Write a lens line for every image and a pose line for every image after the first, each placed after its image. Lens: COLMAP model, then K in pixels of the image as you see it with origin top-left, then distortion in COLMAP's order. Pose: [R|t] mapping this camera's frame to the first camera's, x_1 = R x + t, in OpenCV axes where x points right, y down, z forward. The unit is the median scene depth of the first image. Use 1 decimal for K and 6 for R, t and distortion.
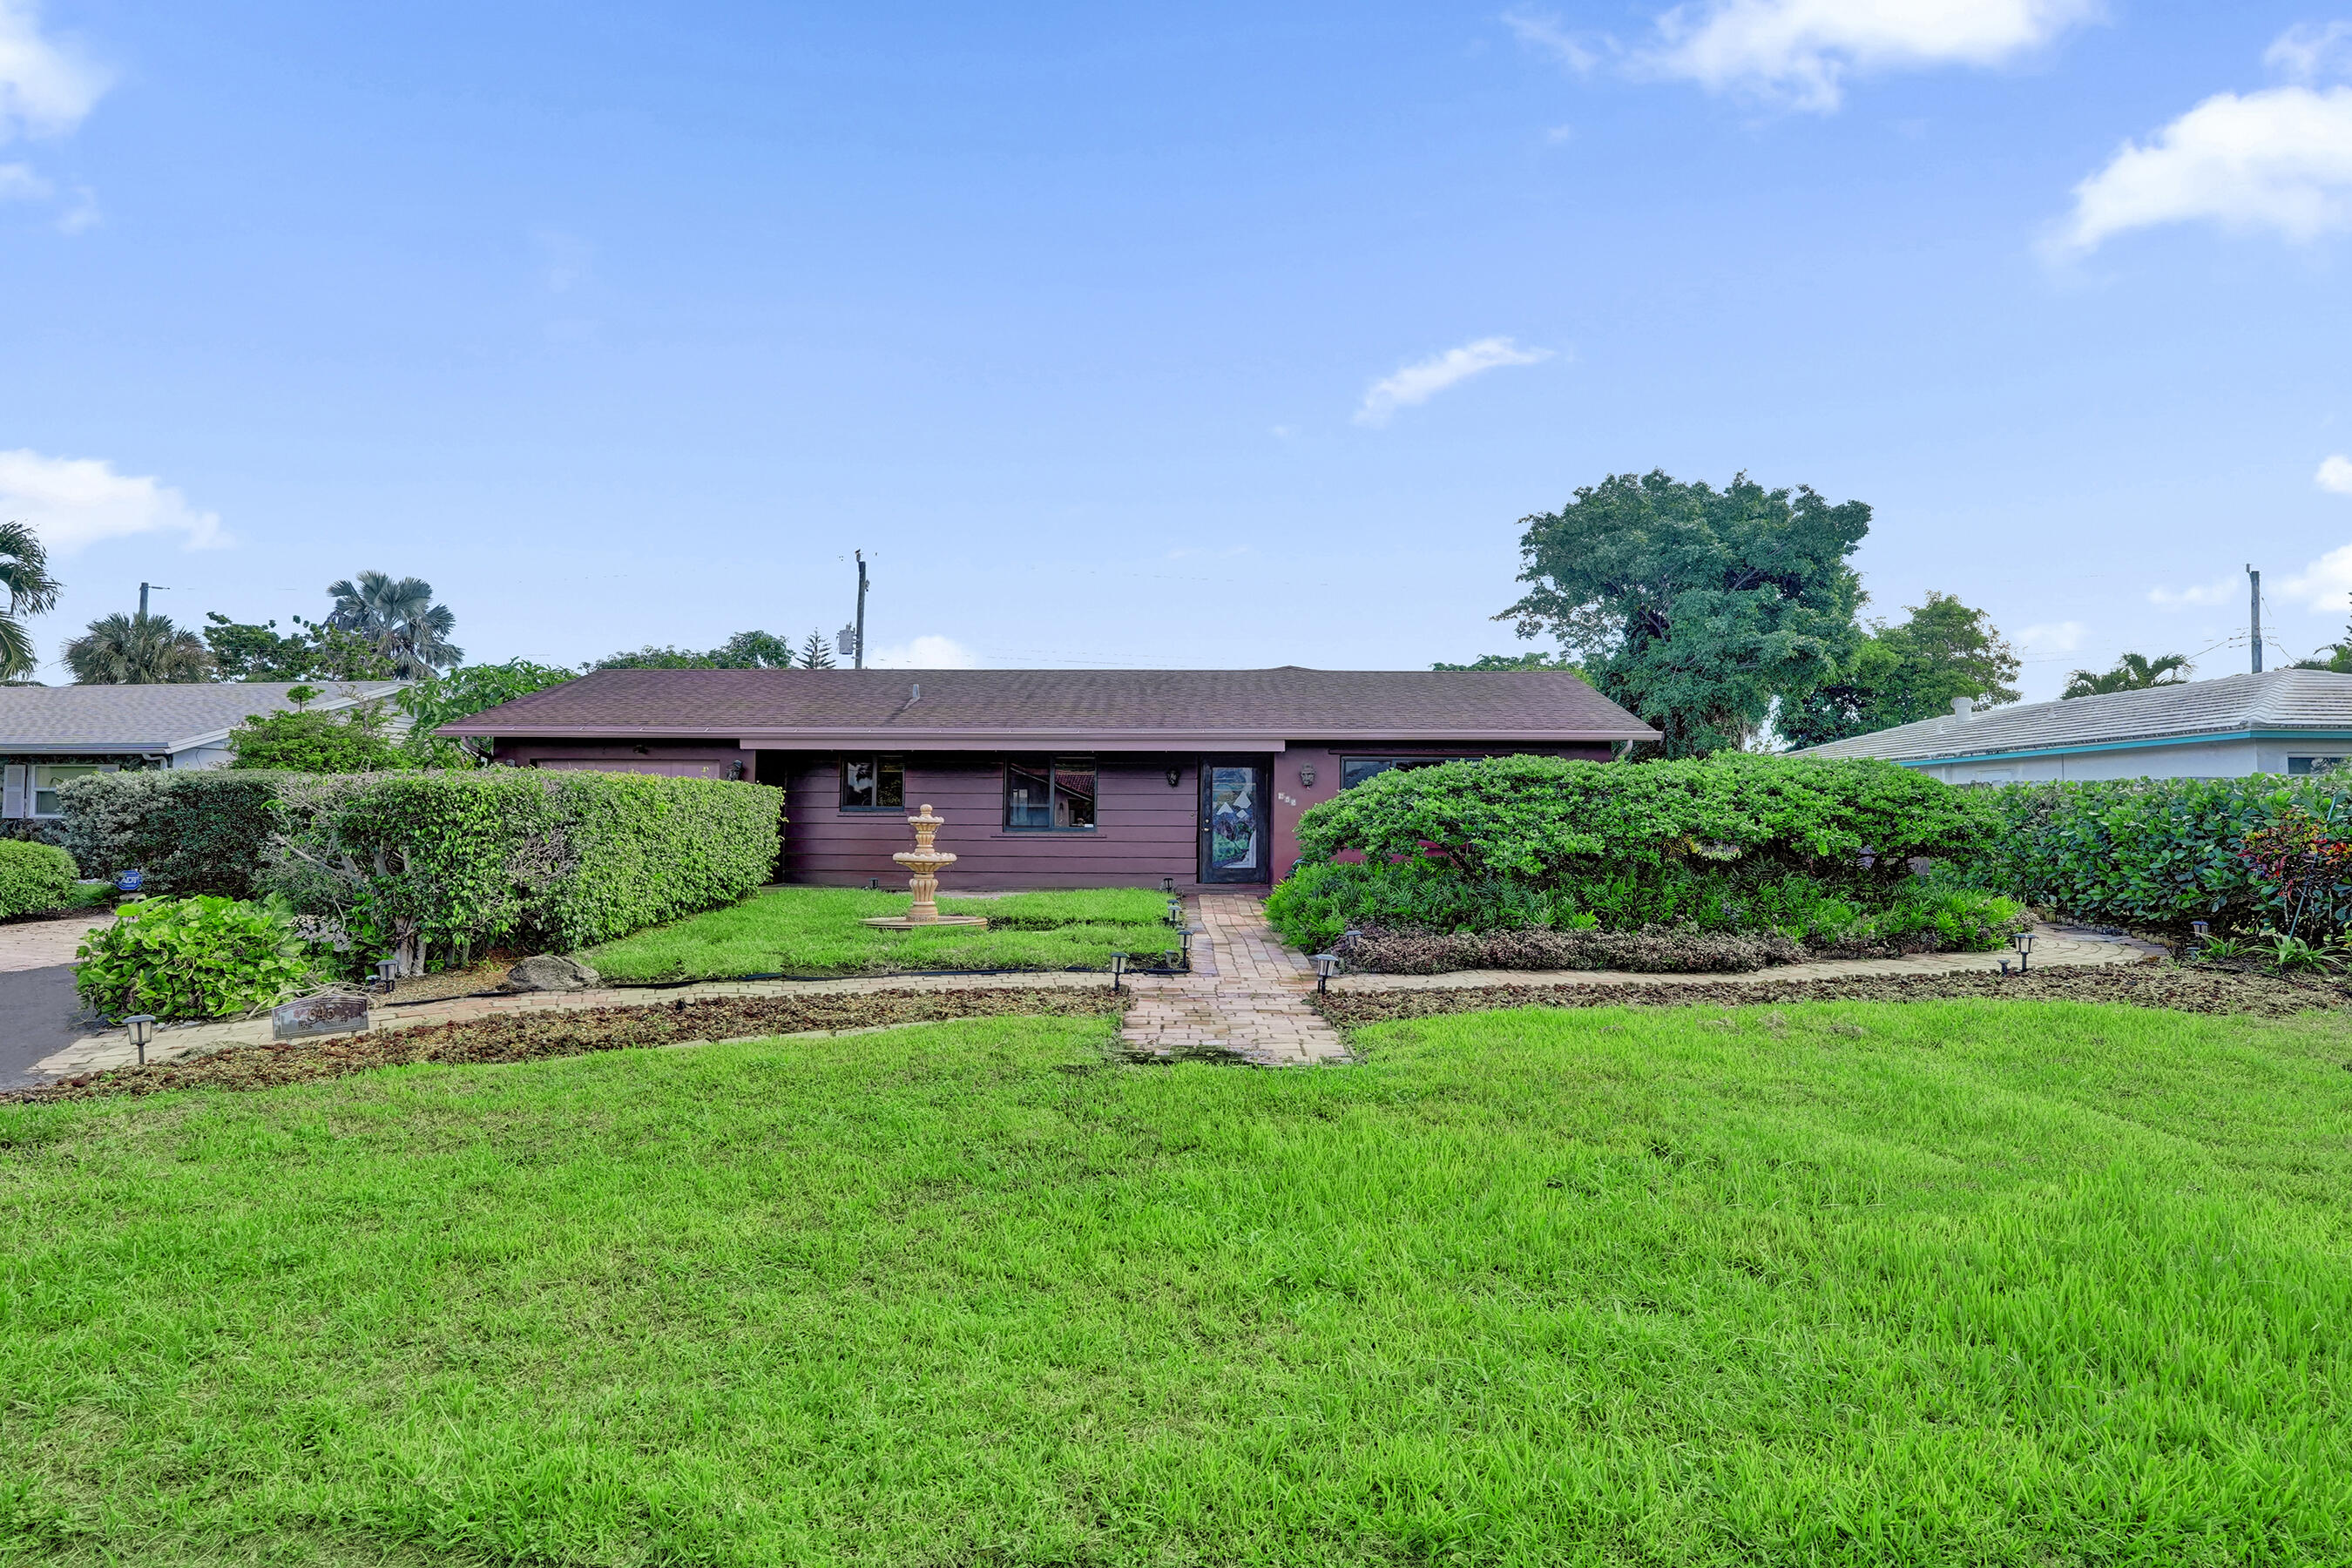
lens RADIAL K [[1291.6, 0, 1187.9], [0, 1291.6, 784.3], [0, 0, 1]] dist [-0.018138, 0.018626]
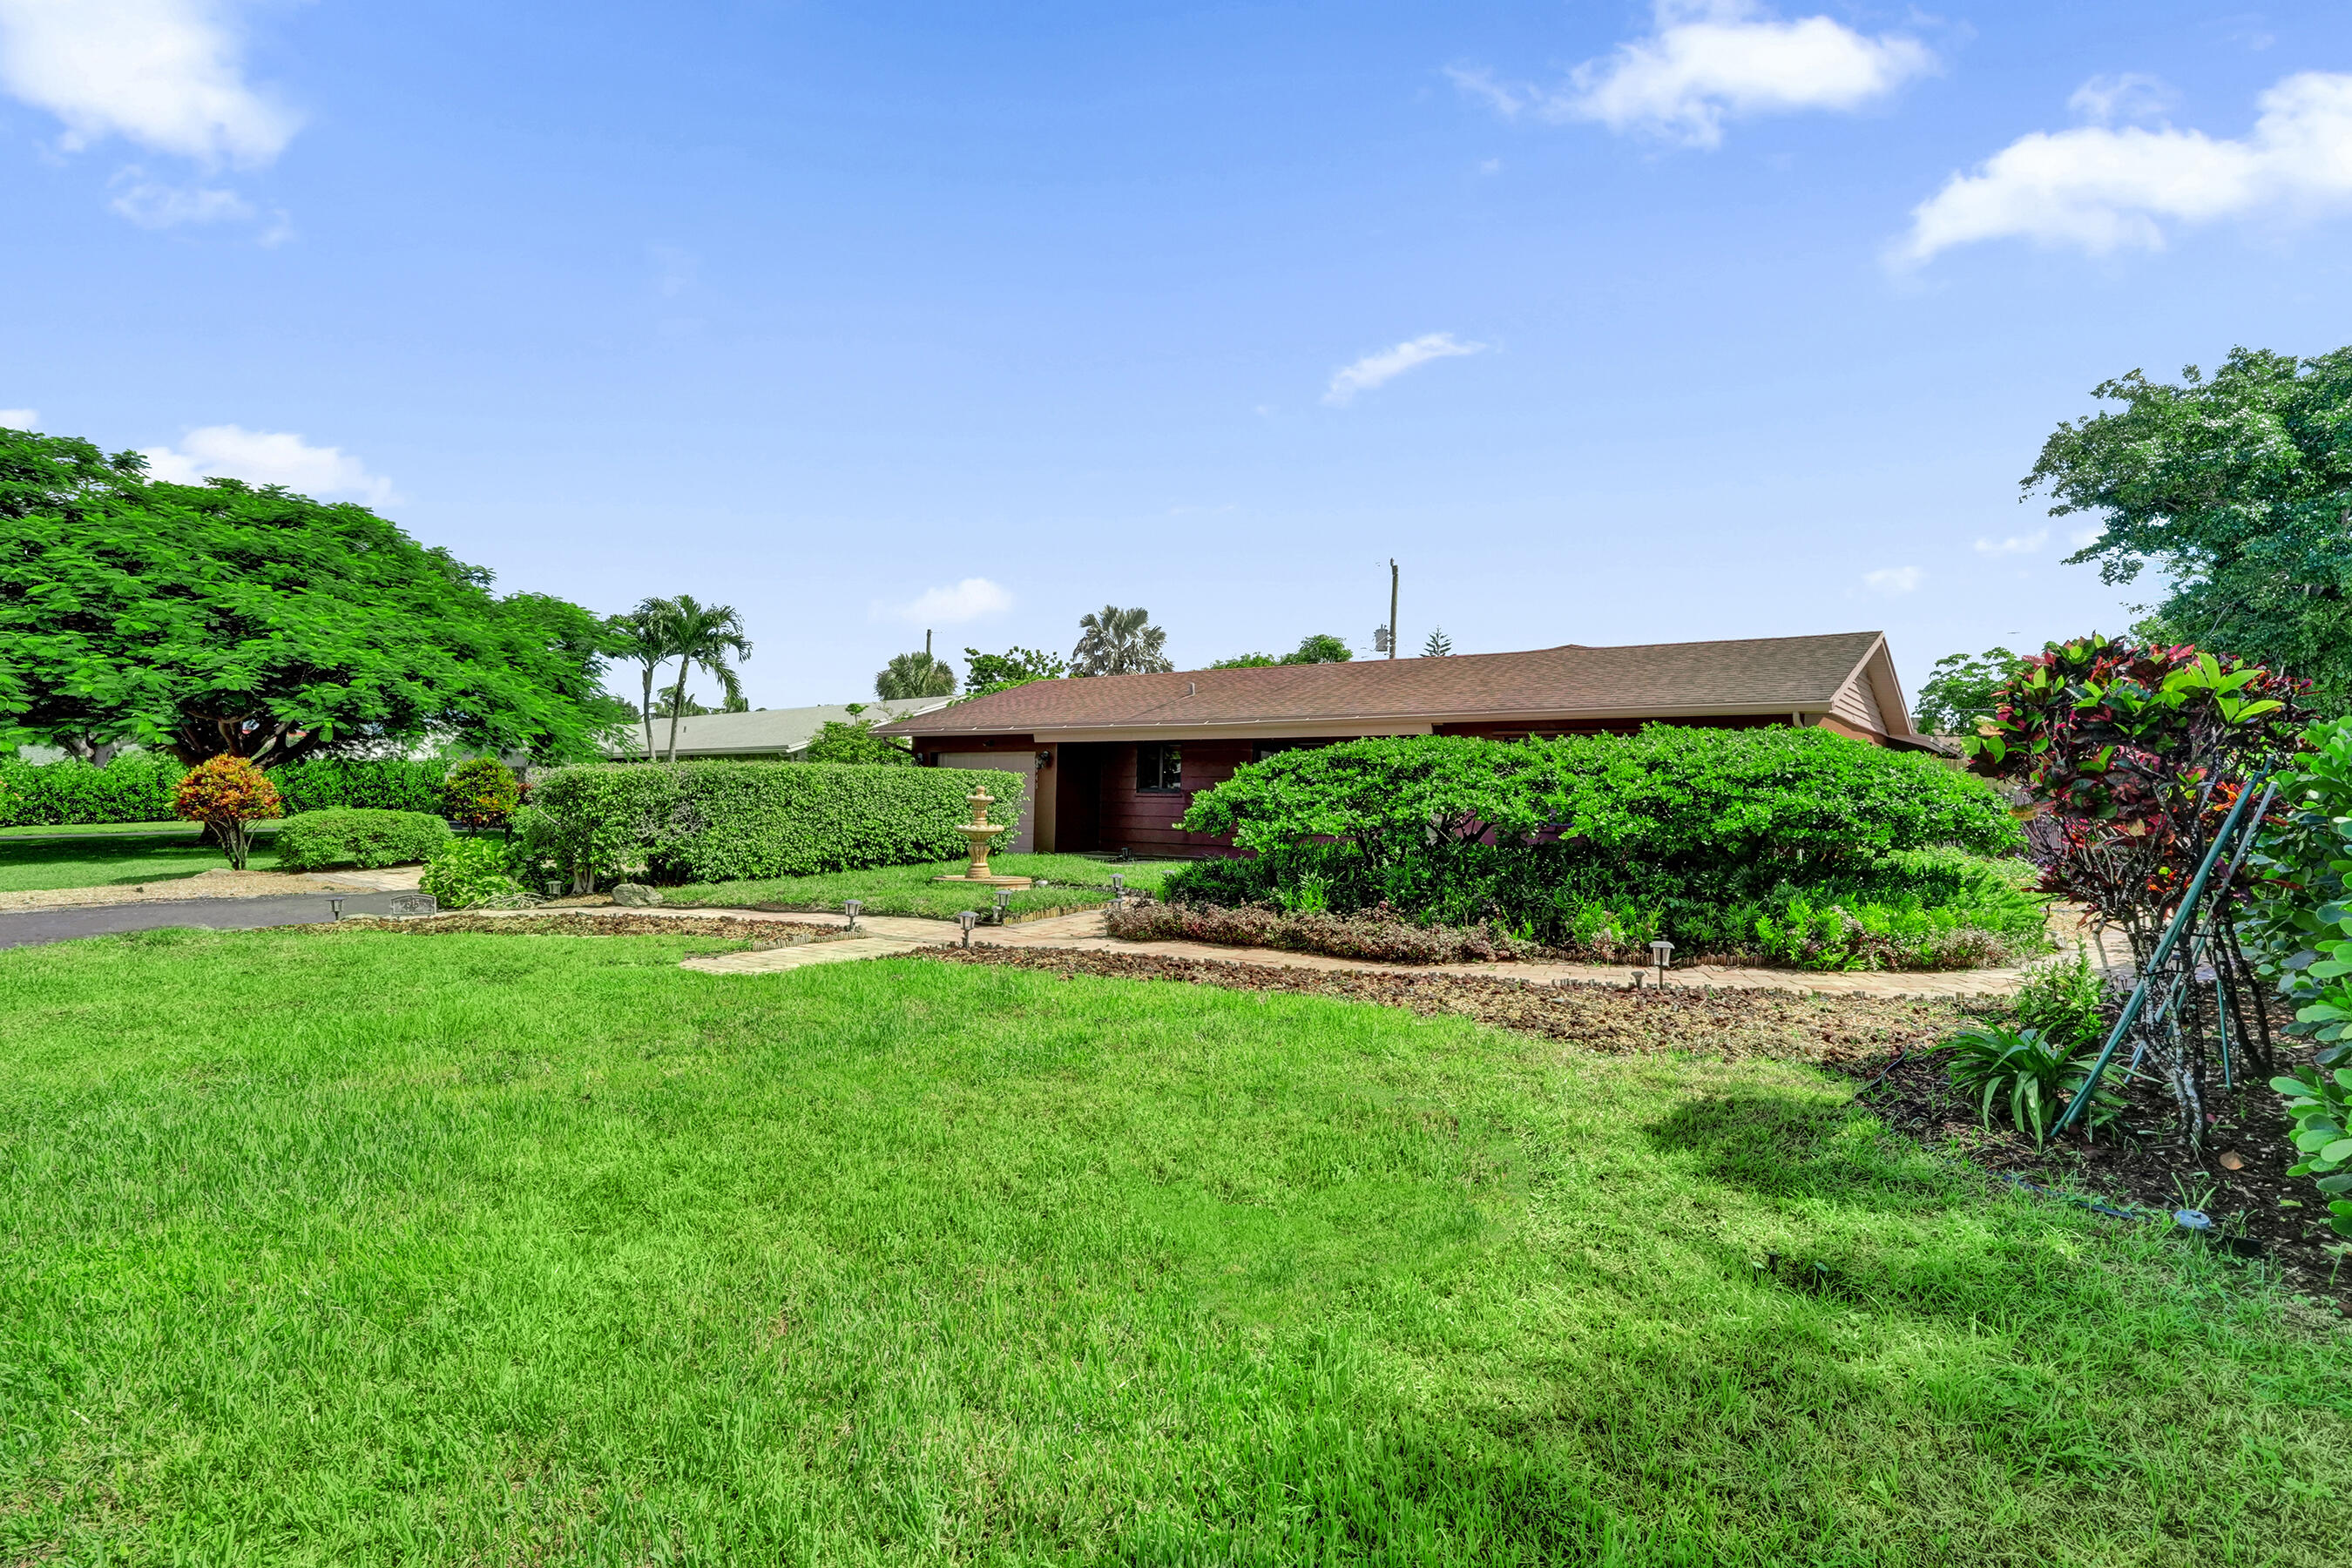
lens RADIAL K [[1228.8, 0, 1179.1], [0, 1228.8, 788.2], [0, 0, 1]] dist [-0.041564, 0.019274]
pose [[0.824120, 0.002095, -0.566411, 0.697988], [0.007383, 0.999868, 0.014441, 0.002030], [0.566367, -0.016083, 0.823996, 0.140222]]
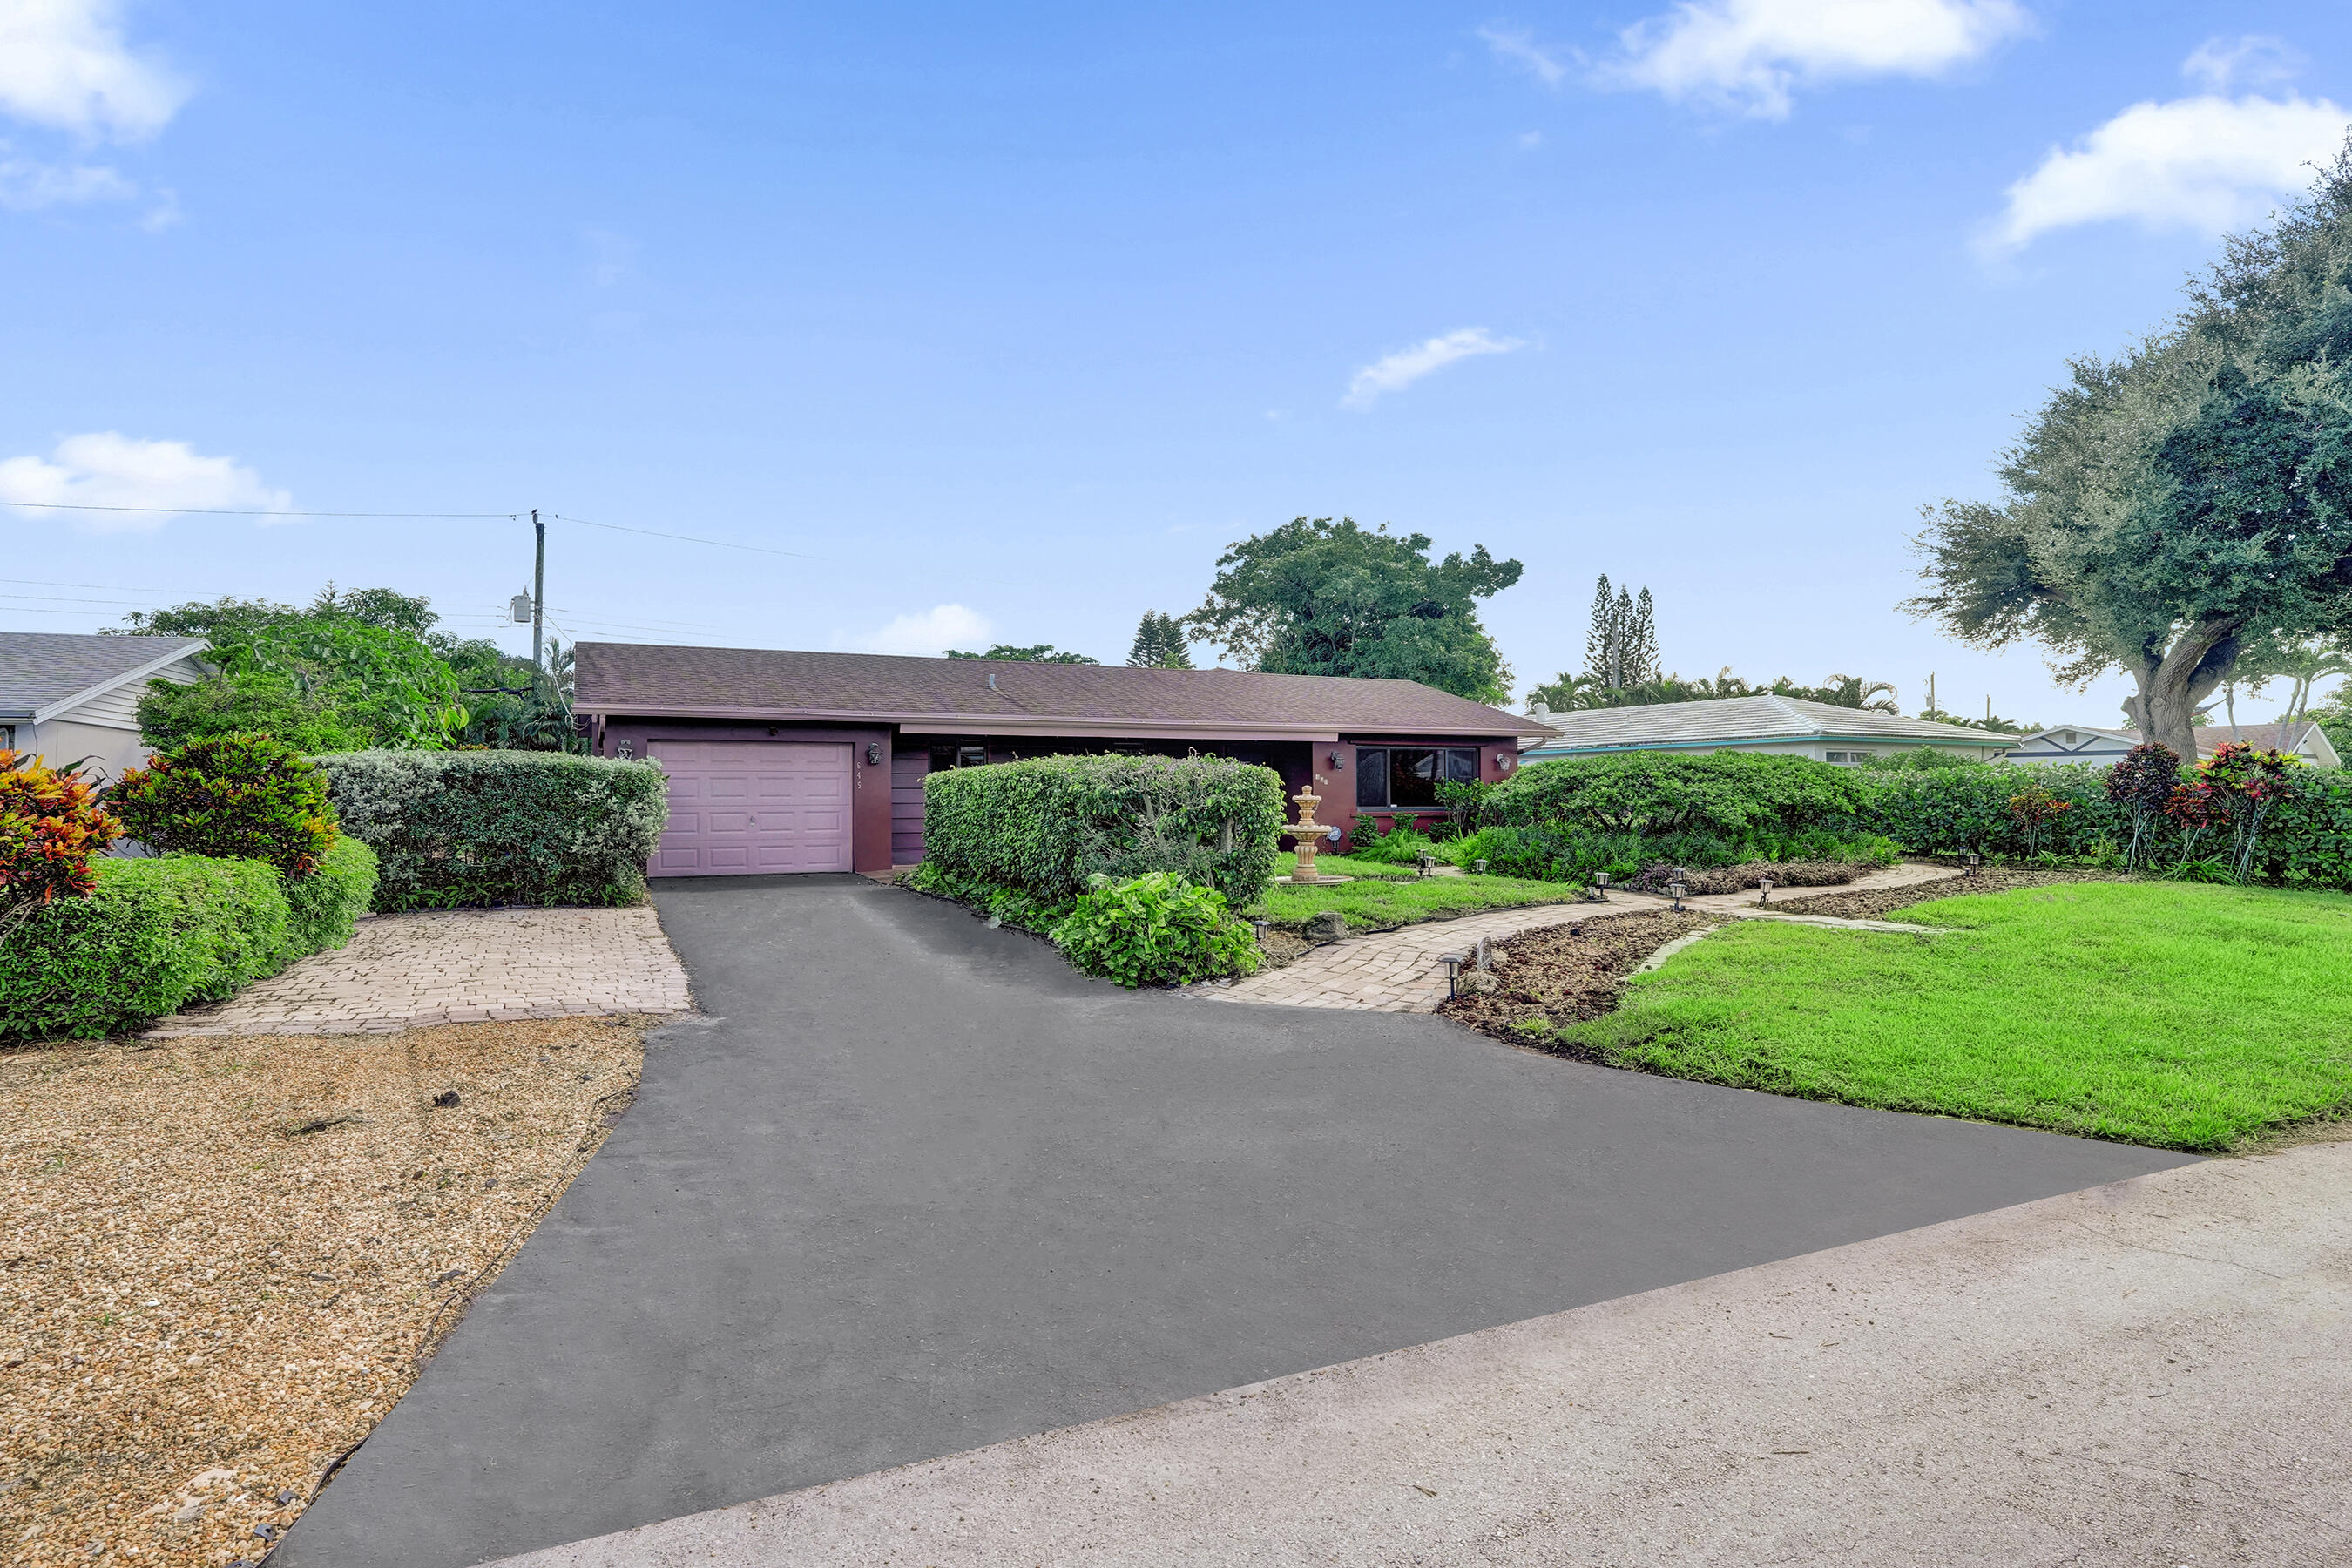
lens RADIAL K [[1228.8, 0, 1184.4], [0, 1228.8, 775.6], [0, 0, 1]] dist [-0.041564, 0.019274]
pose [[0.884738, -0.001499, 0.466087, -0.939918], [-0.003942, 0.999935, 0.010699, -0.006779], [-0.466072, -0.011303, 0.884674, 0.012556]]
